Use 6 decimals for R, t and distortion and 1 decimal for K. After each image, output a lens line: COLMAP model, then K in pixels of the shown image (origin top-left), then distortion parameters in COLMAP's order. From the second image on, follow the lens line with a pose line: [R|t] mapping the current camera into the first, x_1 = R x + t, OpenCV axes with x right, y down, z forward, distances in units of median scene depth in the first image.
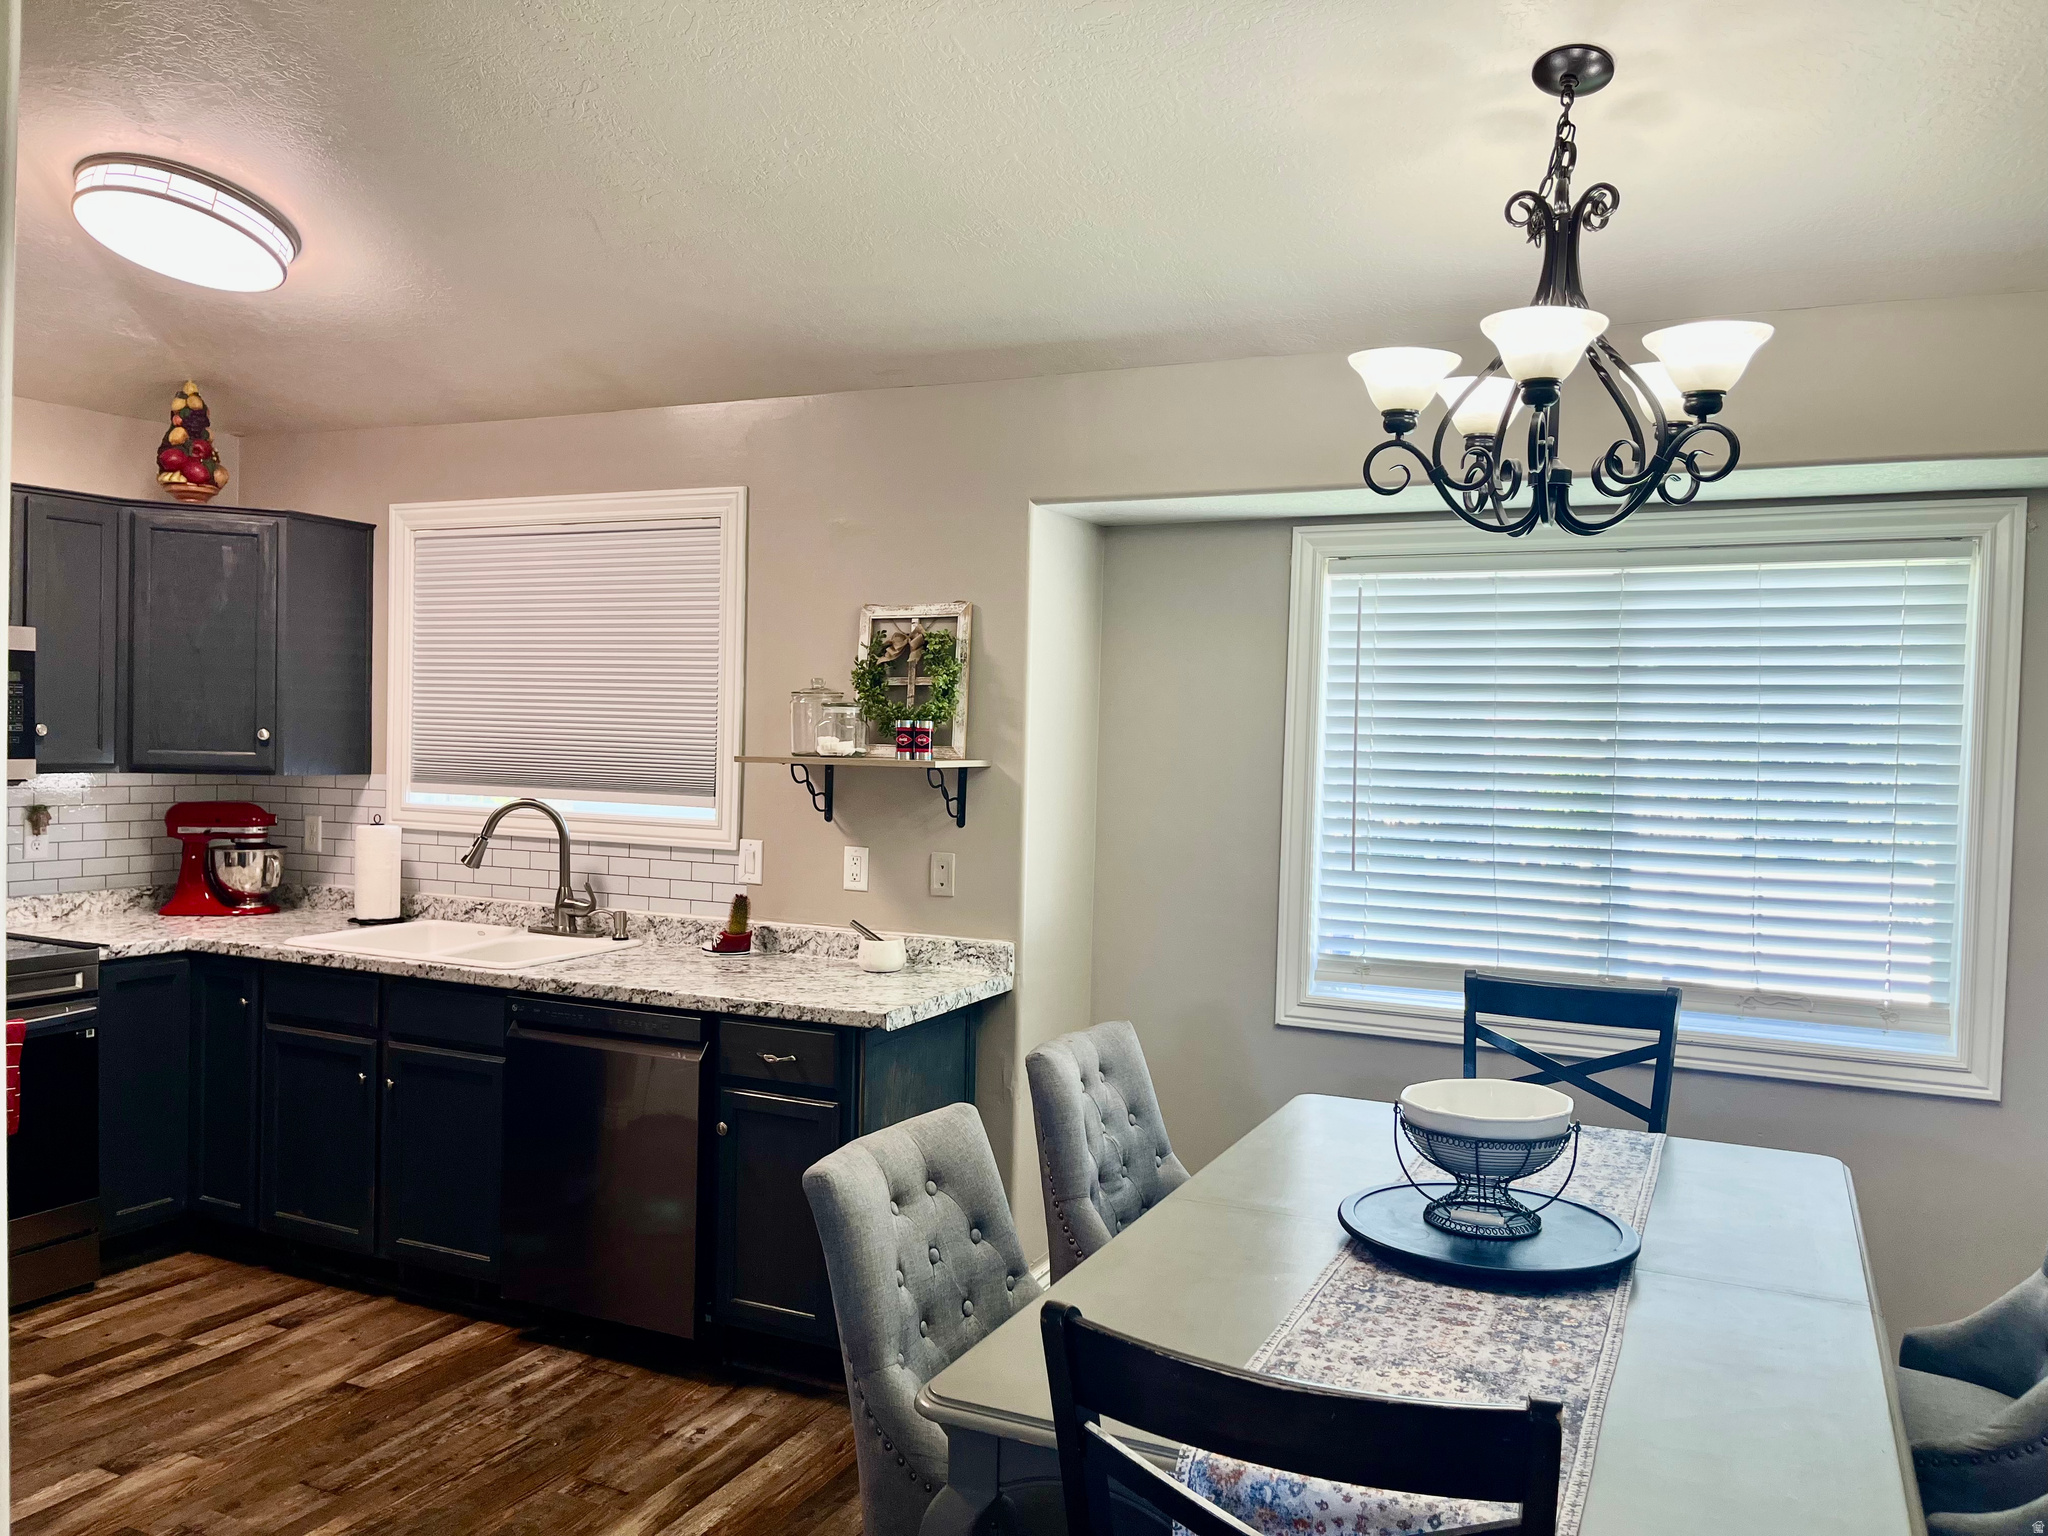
lens RADIAL K [[1547.3, 0, 1033.9], [0, 1547.3, 781.6], [0, 0, 1]] dist [0.068455, -0.095905]
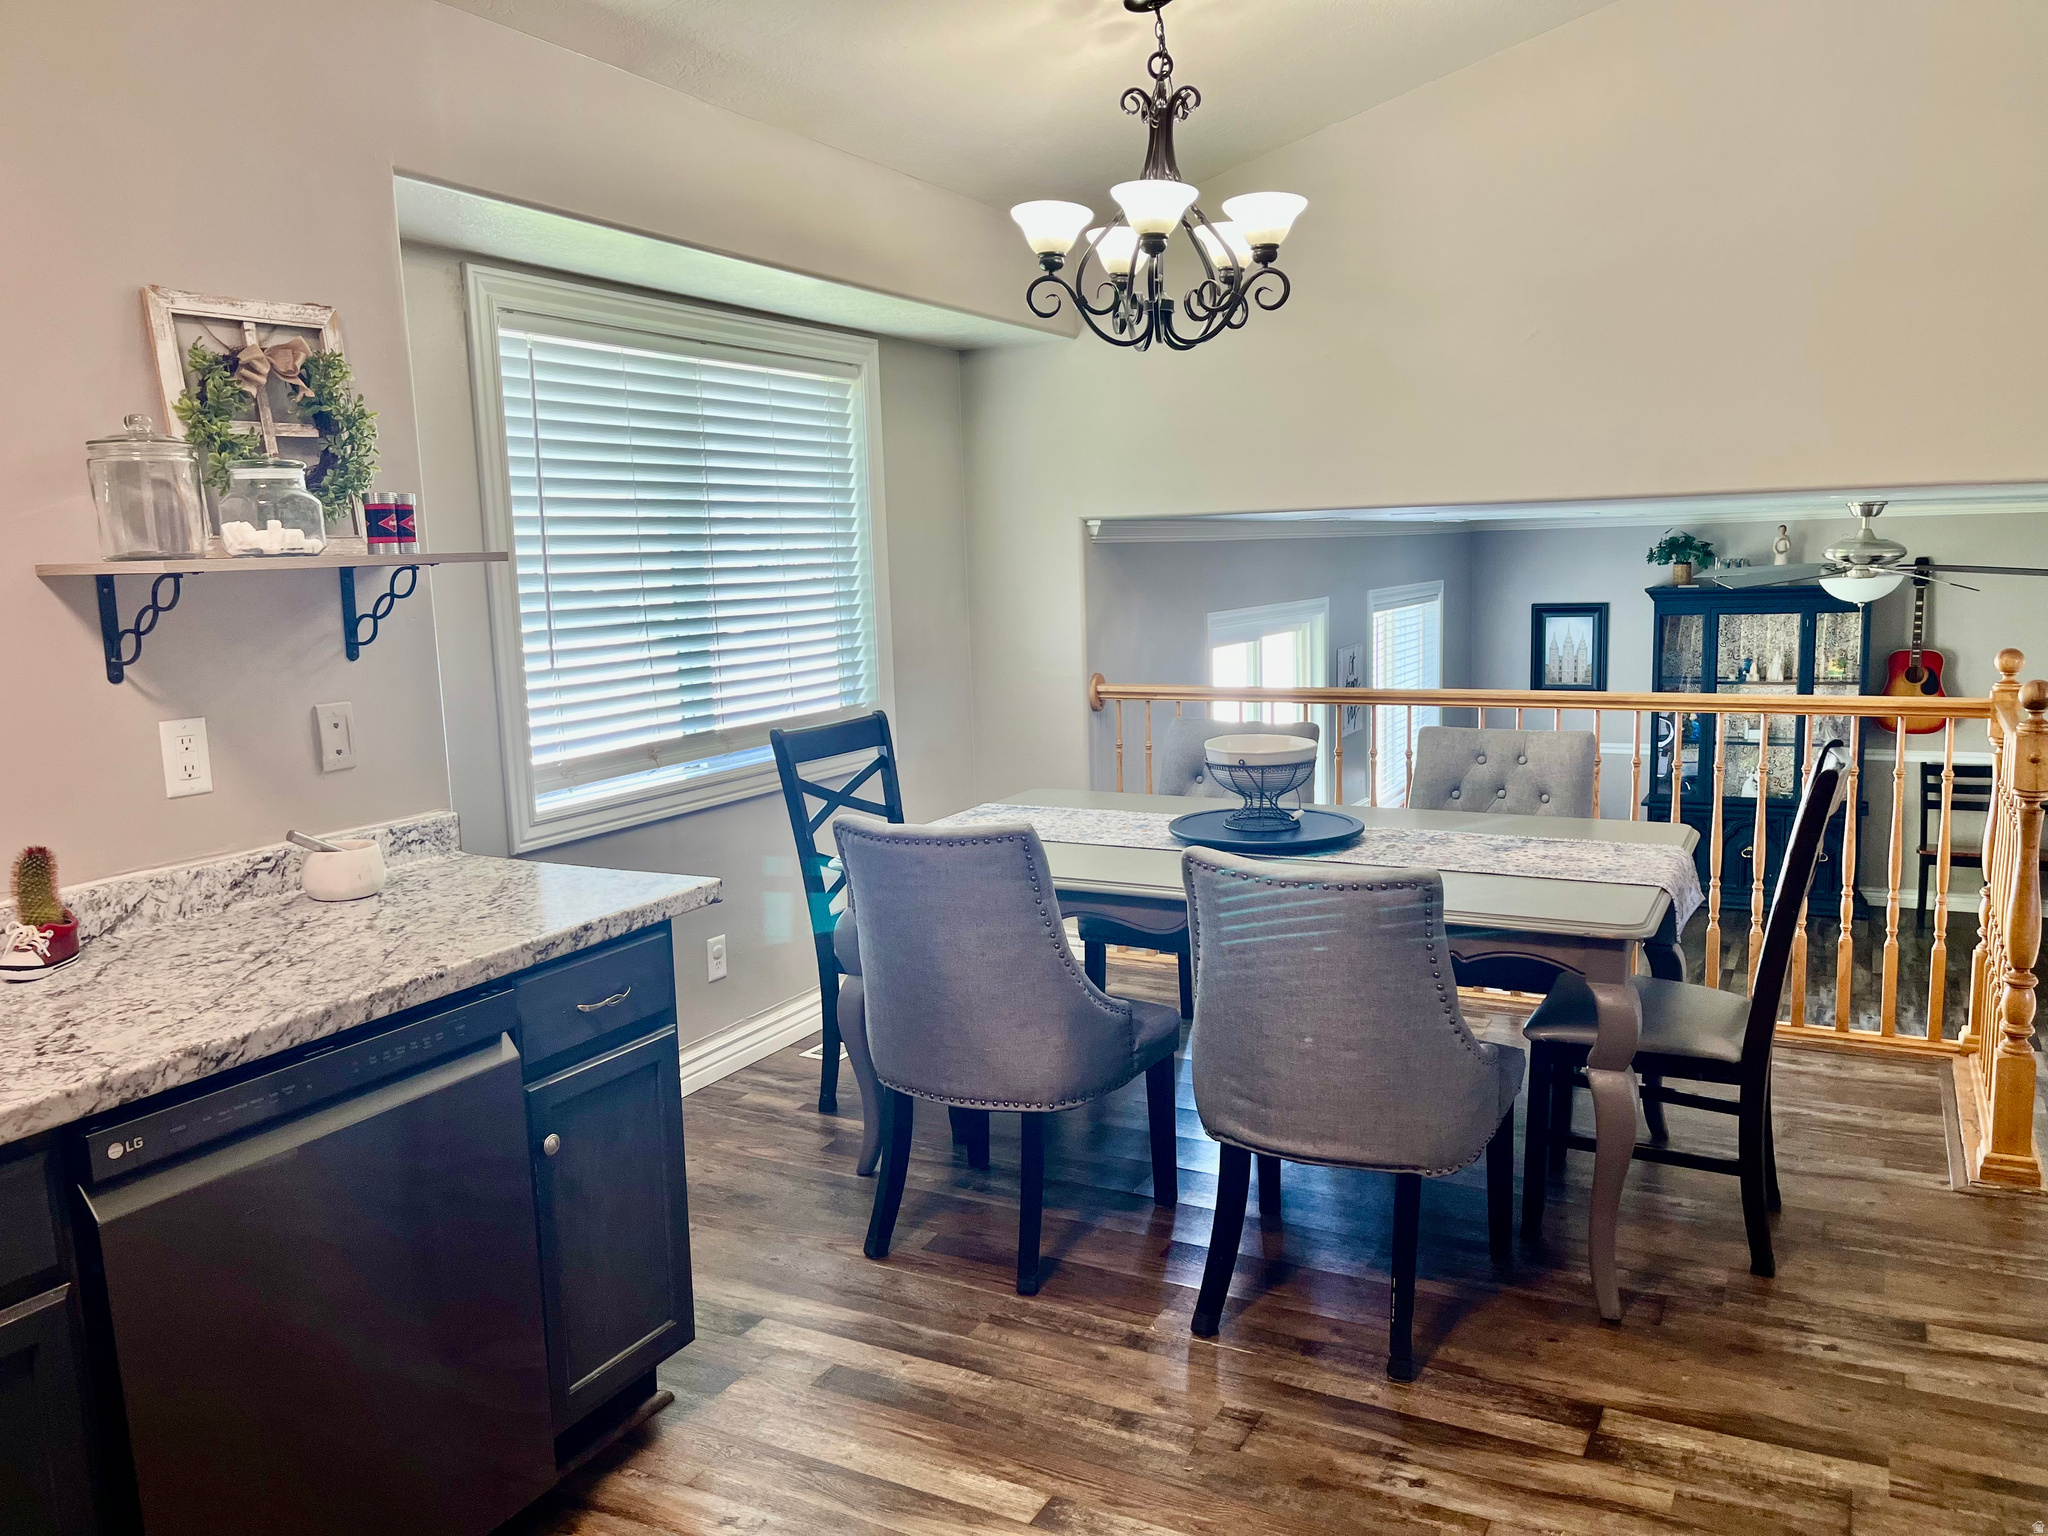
lens RADIAL K [[1547.3, 0, 1023.9], [0, 1547.3, 784.2], [0, 0, 1]] dist [0.068455, -0.095905]
pose [[0.046879, -0.173546, 0.983709, -0.710586], [0.063042, 0.983343, 0.170477, -0.014308], [-0.996909, 0.054023, 0.057039, 0.691491]]
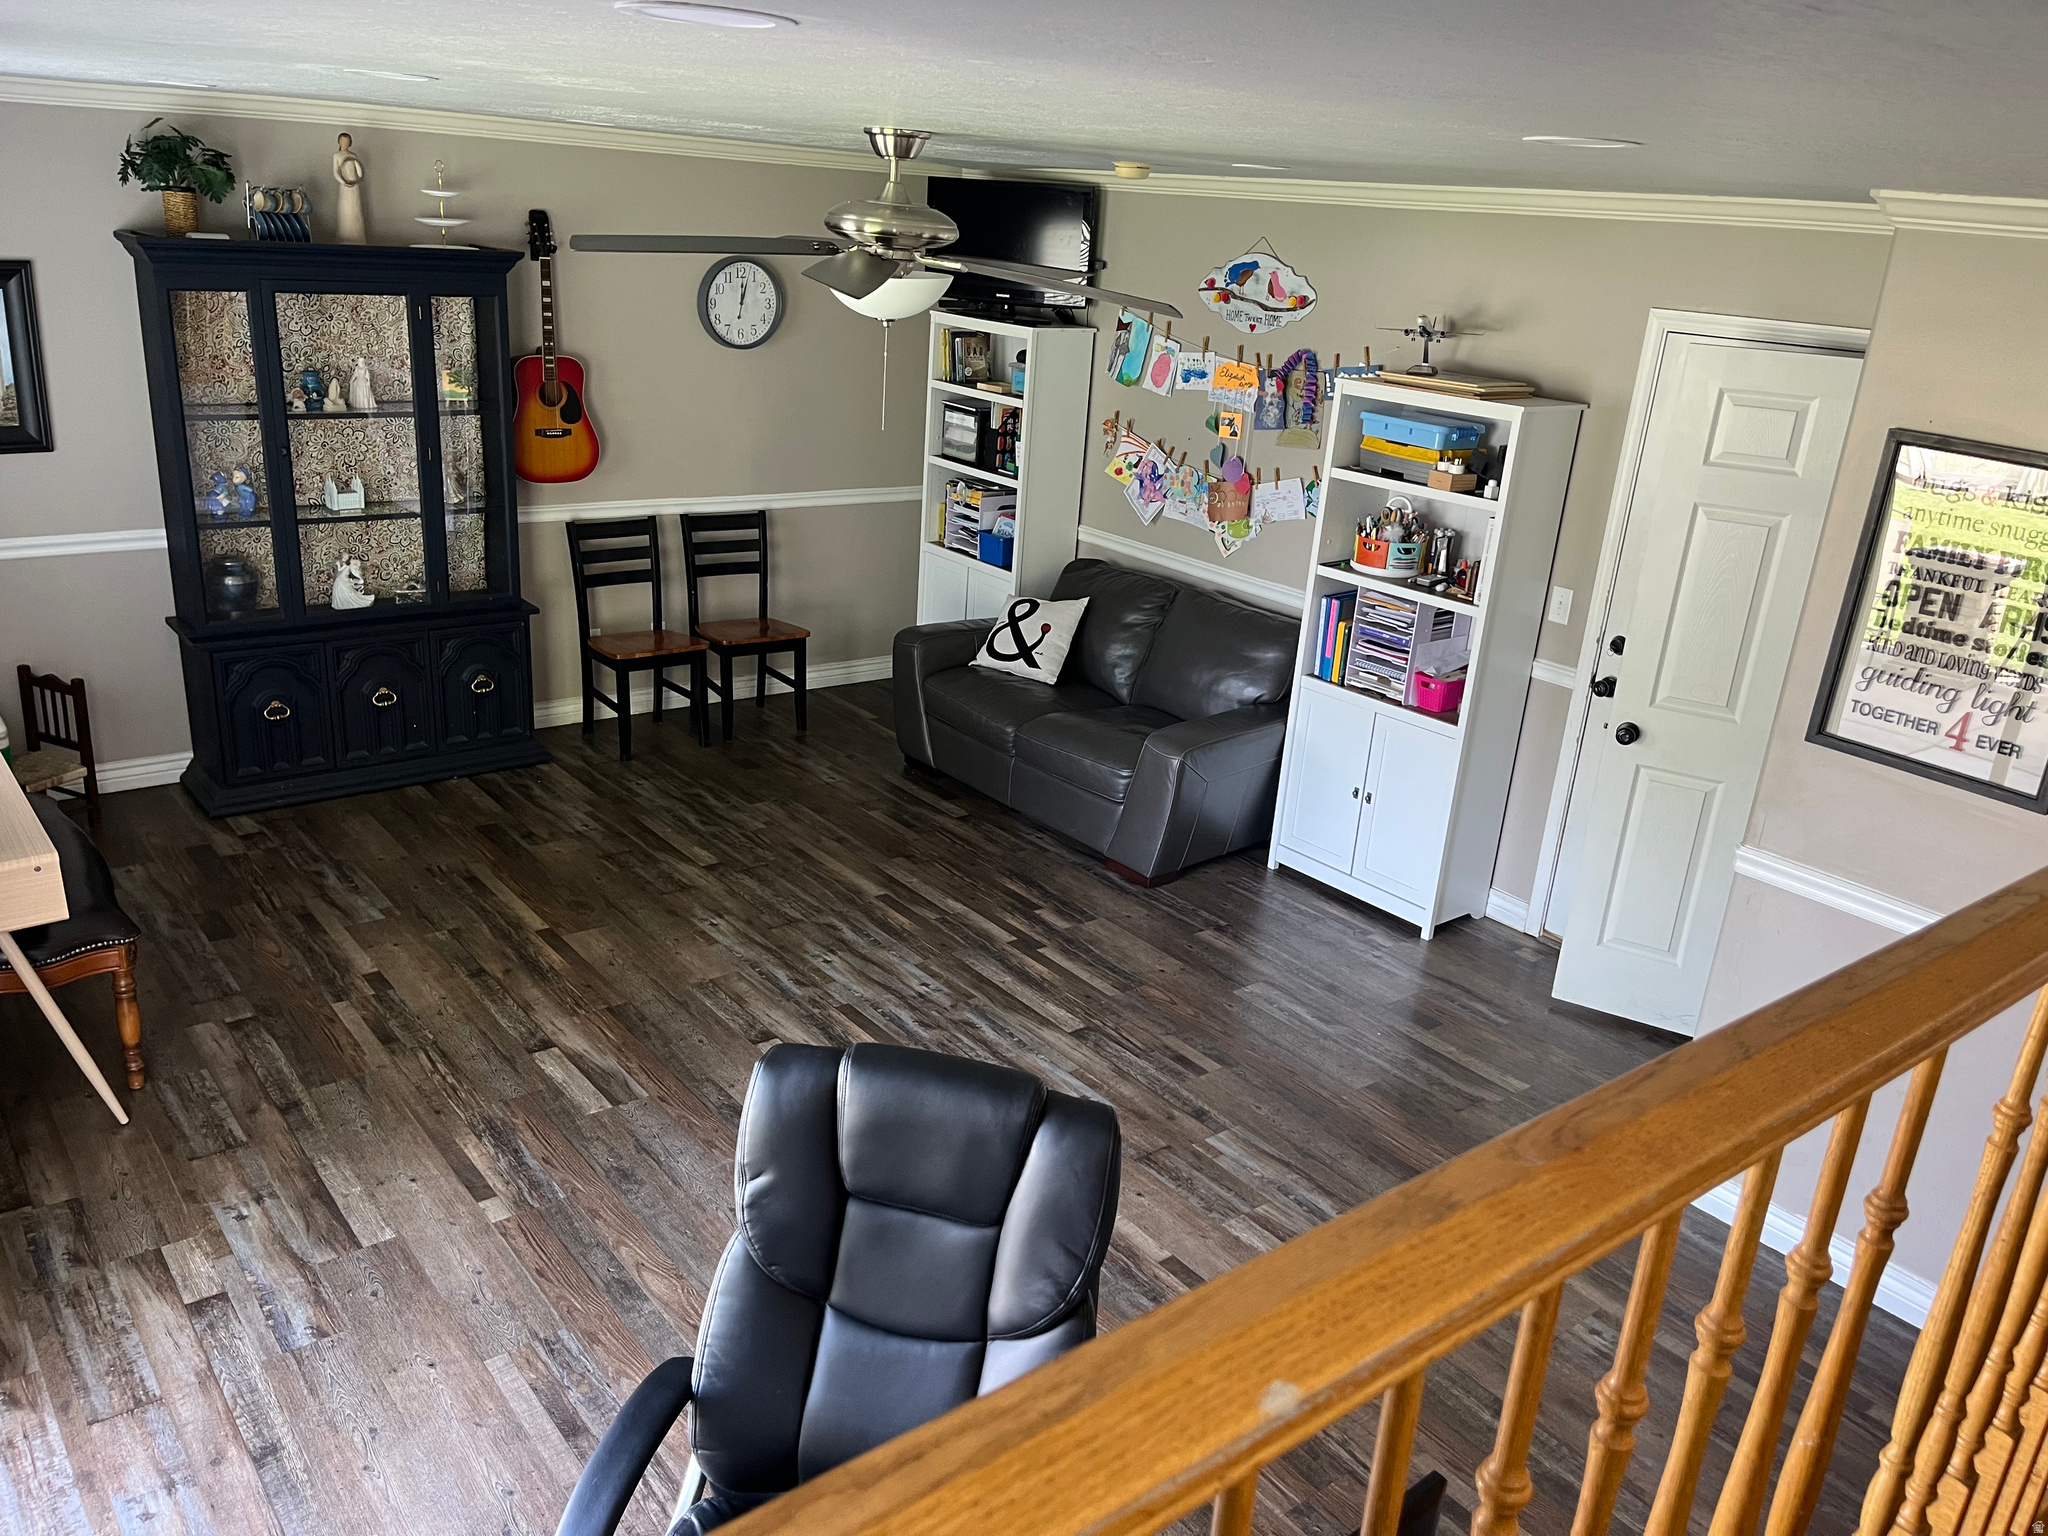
lens RADIAL K [[1547.3, 0, 1002.5], [0, 1547.3, 781.4], [0, 0, 1]] dist [0.068455, -0.095905]
pose [[-0.890297, -0.236782, 0.388980, 0.543763], [-0.077435, 0.920465, 0.383077, 0.027999], [-0.448748, 0.310932, -0.837823, 0.725621]]
